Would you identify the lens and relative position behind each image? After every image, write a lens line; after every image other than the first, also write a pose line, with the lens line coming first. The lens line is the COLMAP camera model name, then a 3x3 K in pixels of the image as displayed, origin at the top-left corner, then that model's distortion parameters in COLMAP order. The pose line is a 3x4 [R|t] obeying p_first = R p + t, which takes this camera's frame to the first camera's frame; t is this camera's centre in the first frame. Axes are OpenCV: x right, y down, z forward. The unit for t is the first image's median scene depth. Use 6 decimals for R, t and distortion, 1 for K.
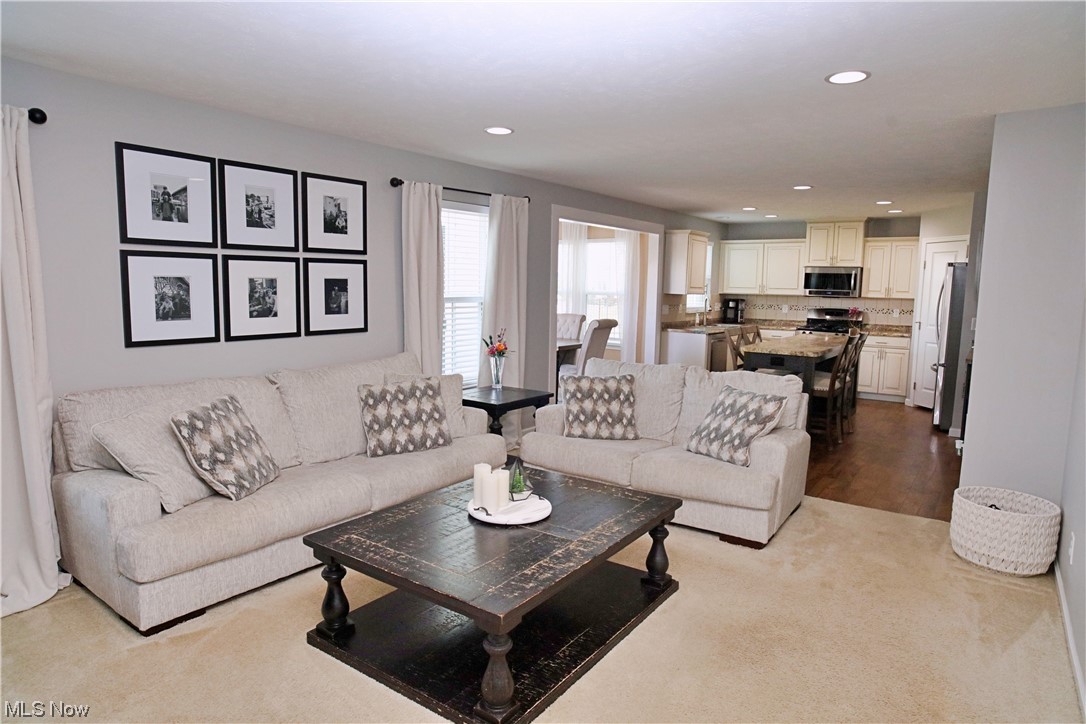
lens RADIAL K [[656.9, 0, 537.1], [0, 656.9, 359.7], [0, 0, 1]] dist [-0.073326, 0.065251]
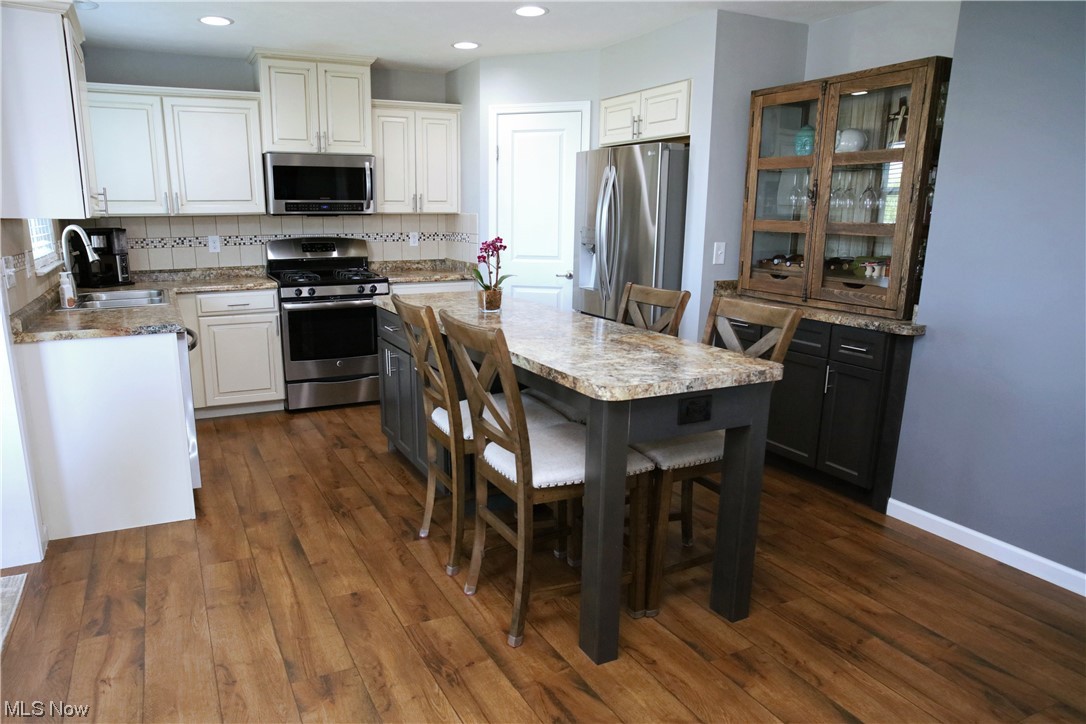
lens RADIAL K [[746.5, 0, 542.6], [0, 746.5, 393.4], [0, 0, 1]] dist [-0.098485, 0.083585]
pose [[0.460162, -0.229452, 0.857673, 0.002940], [0.106863, 0.973318, 0.203056, -0.059766], [-0.881380, -0.001785, 0.472404, 0.577337]]
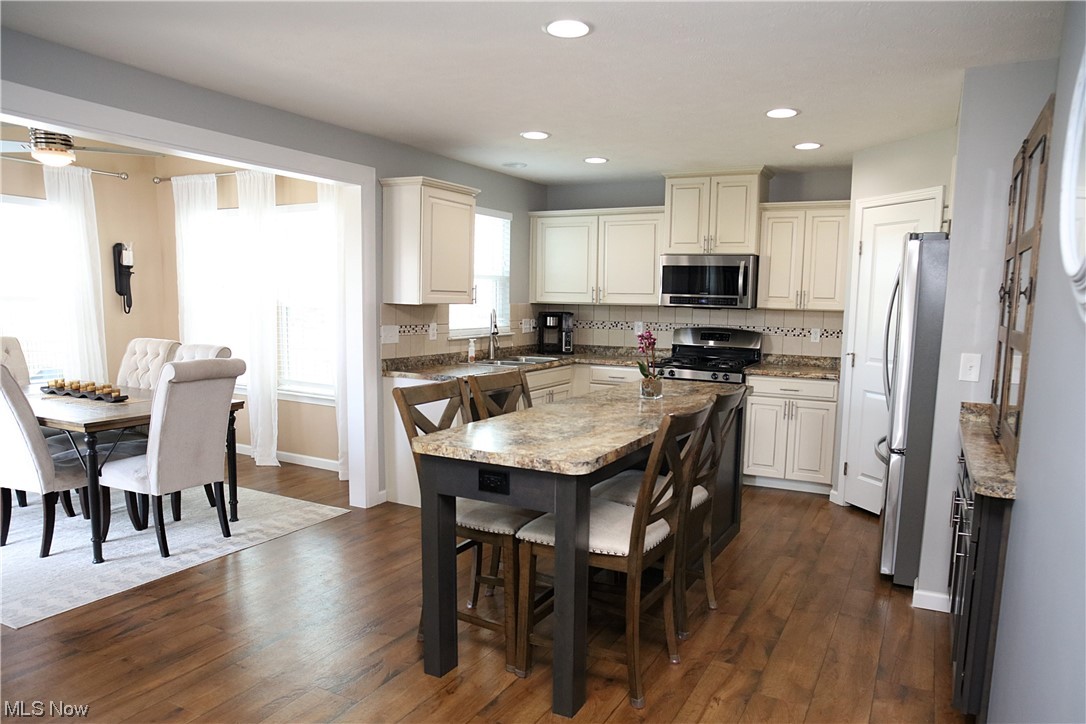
lens RADIAL K [[746.5, 0, 542.6], [0, 746.5, 393.4], [0, 0, 1]] dist [-0.098485, 0.083585]
pose [[0.990663, -0.018951, 0.135011, 0.221481], [0.016840, 0.999718, 0.016760, -0.035120], [-0.135290, -0.014330, 0.990702, 0.374170]]
